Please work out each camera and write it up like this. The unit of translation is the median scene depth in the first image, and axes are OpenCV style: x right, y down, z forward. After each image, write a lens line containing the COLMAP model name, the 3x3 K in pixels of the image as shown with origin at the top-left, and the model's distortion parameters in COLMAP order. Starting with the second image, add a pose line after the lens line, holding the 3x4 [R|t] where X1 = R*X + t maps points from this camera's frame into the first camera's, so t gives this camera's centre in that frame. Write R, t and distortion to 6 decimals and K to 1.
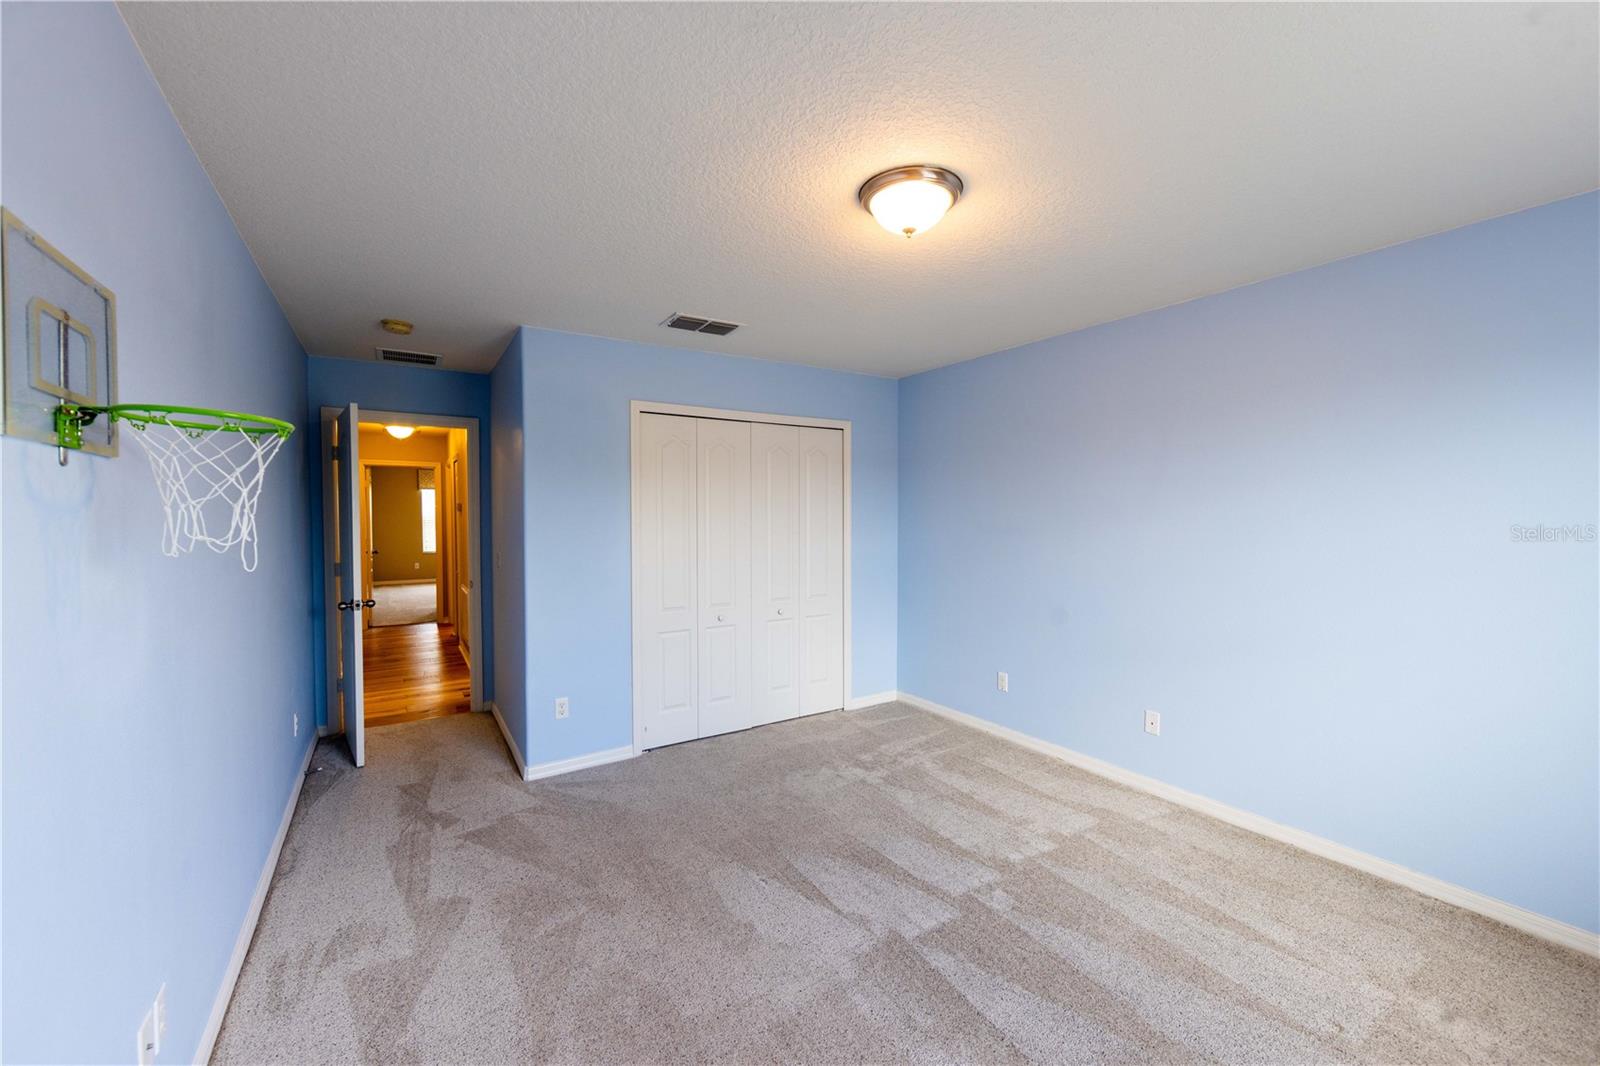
lens RADIAL K [[631.9, 0, 797.6], [0, 631.9, 531.7], [0, 0, 1]] dist [-0.002689, -0.000485]
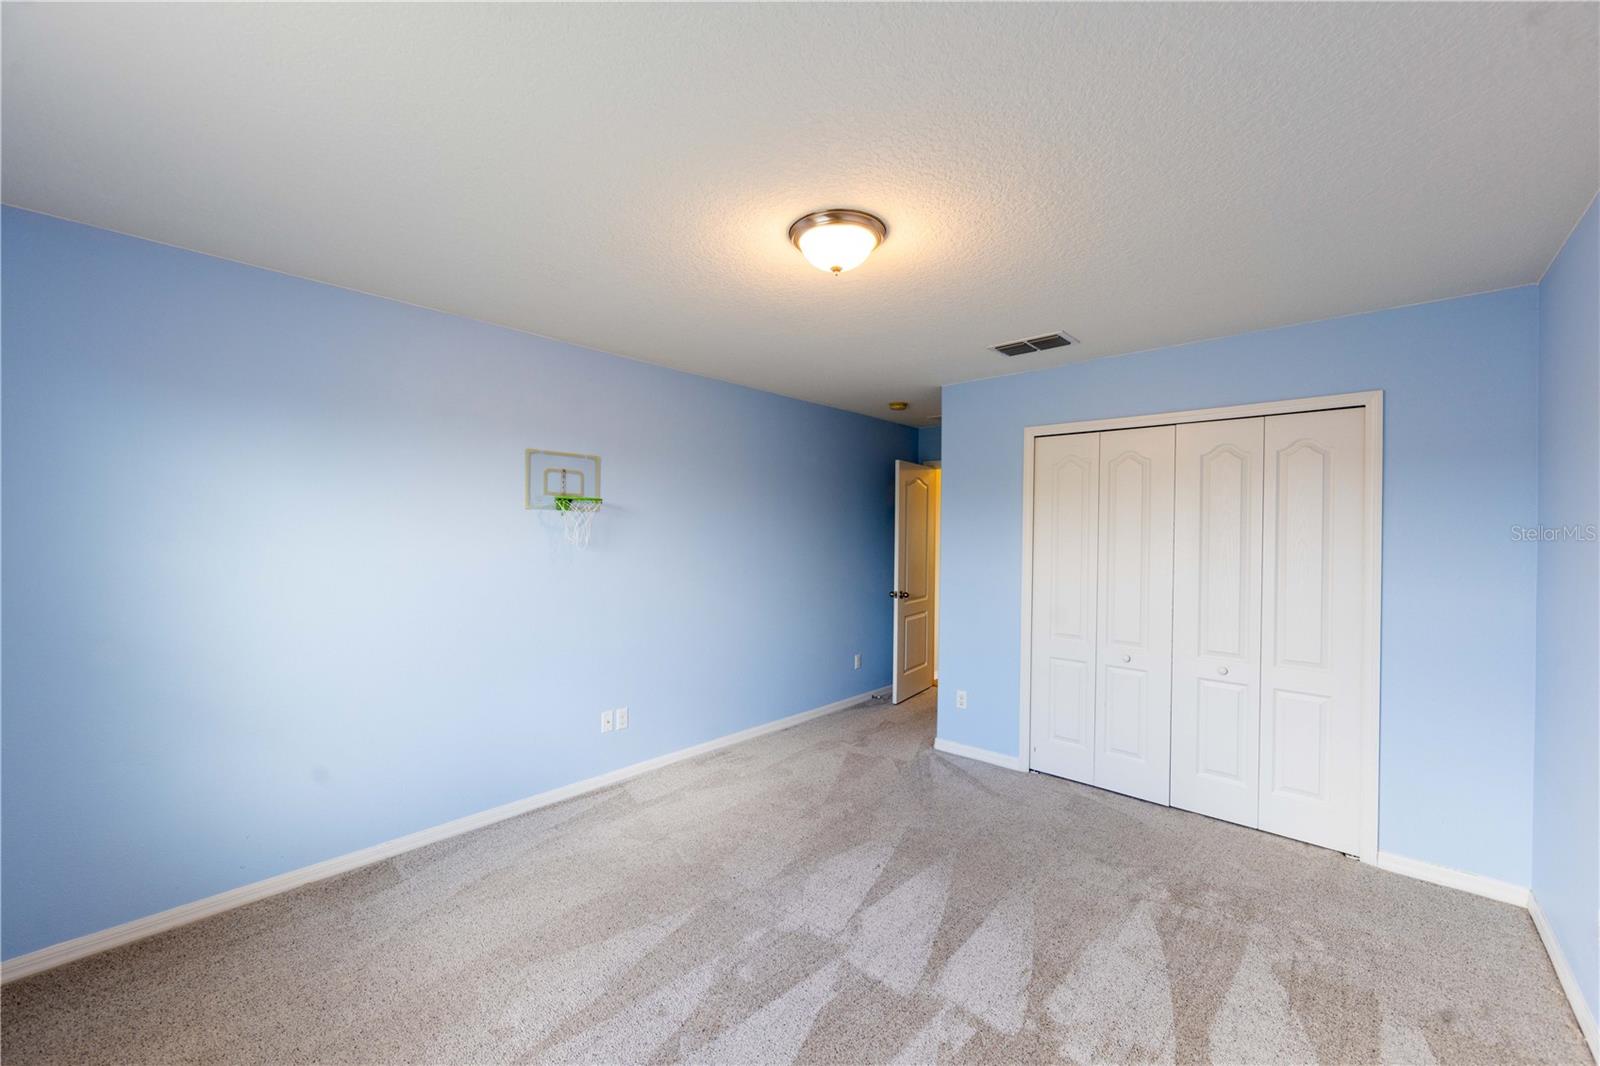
lens RADIAL K [[631.9, 0, 797.6], [0, 631.9, 531.7], [0, 0, 1]] dist [-0.002689, -0.000485]
pose [[0.248174, 0.005103, -0.968702, 0.744410], [-0.041437, 0.999127, -0.005352, -0.015789], [0.967829, 0.041468, 0.248169, 0.430070]]
